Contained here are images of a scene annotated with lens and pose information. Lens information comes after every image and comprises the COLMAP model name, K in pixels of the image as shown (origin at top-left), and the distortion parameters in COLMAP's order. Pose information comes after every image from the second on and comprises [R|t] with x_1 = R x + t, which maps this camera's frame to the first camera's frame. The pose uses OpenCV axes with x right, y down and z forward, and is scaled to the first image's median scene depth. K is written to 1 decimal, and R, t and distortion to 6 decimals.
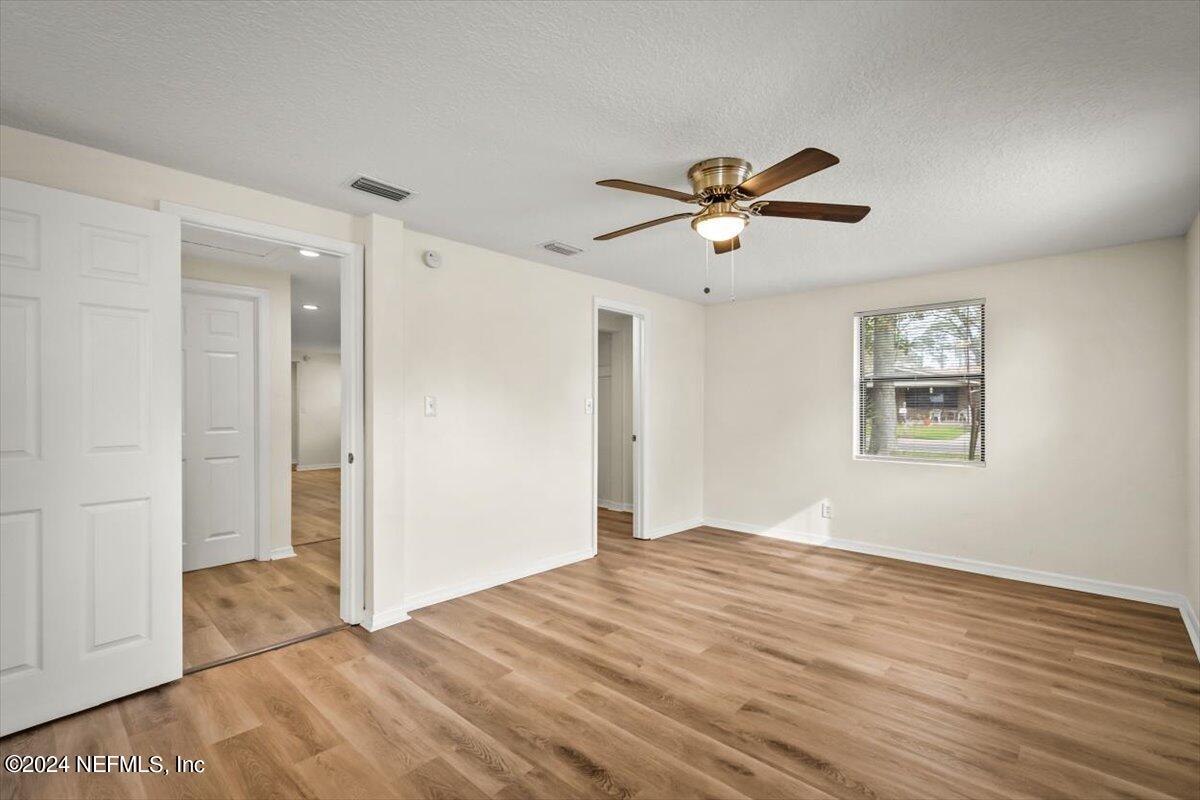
lens RADIAL K [[537.6, 0, 600.2], [0, 537.6, 404.4], [0, 0, 1]] dist [0.004437, -0.001565]
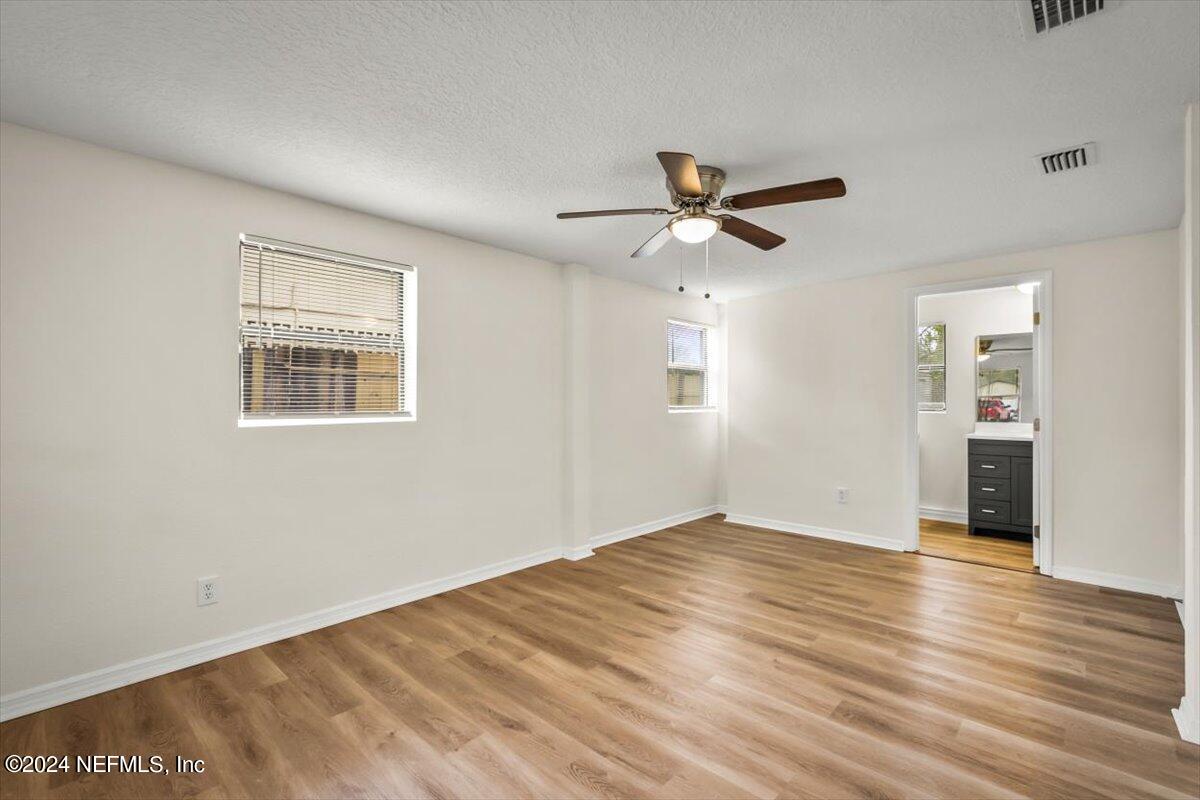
lens RADIAL K [[537.6, 0, 599.8], [0, 537.6, 402.0], [0, 0, 1]] dist [0.004437, -0.001565]
pose [[-0.999985, -0.002238, 0.004908, 0.379040], [-0.002276, 0.999968, -0.007671, 0.017717], [-0.004891, -0.007682, -0.999959, 1.933353]]
